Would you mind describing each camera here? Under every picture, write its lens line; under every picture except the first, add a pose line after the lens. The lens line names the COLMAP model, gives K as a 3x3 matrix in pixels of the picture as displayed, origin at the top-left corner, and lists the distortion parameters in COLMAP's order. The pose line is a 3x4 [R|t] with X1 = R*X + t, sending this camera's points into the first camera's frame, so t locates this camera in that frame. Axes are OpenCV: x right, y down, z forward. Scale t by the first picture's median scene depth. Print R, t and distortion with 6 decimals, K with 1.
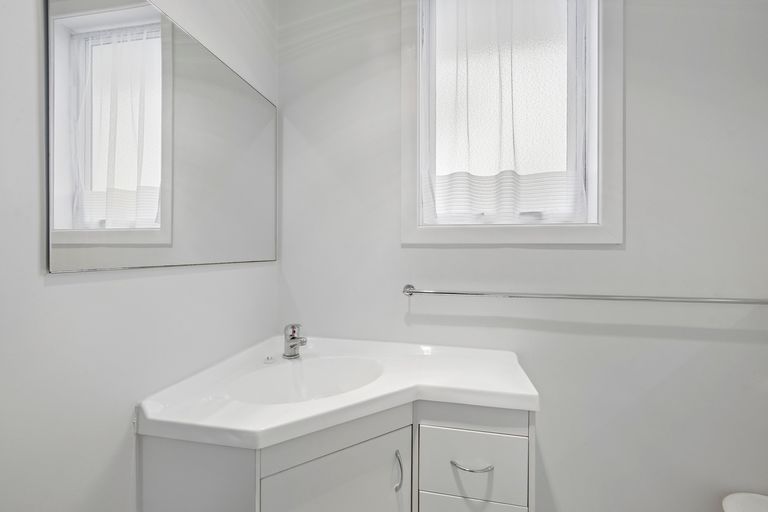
lens RADIAL K [[328.9, 0, 381.1], [0, 328.9, 255.2], [0, 0, 1]] dist [-0.002148, -0.000421]
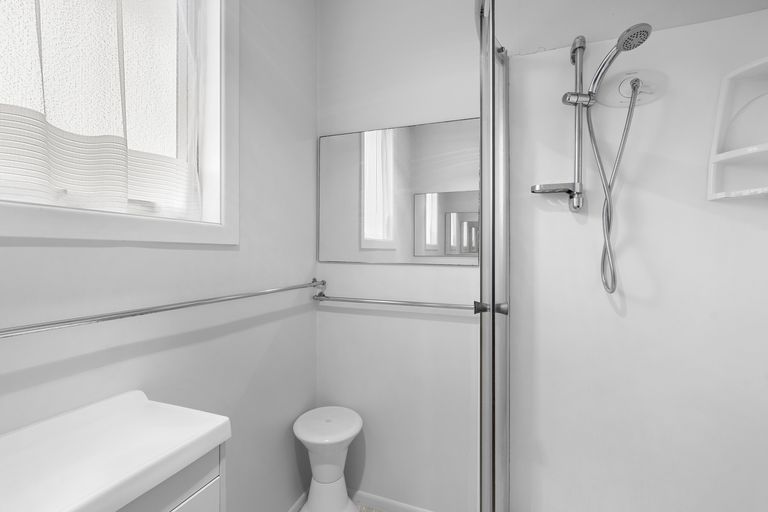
lens RADIAL K [[328.9, 0, 383.3], [0, 328.9, 253.2], [0, 0, 1]] dist [-0.002148, -0.000421]
pose [[0.180758, -0.002183, 0.983525, -0.203399], [0.000828, 0.999998, 0.002068, -0.009118], [-0.983527, 0.000441, 0.180759, 0.308314]]
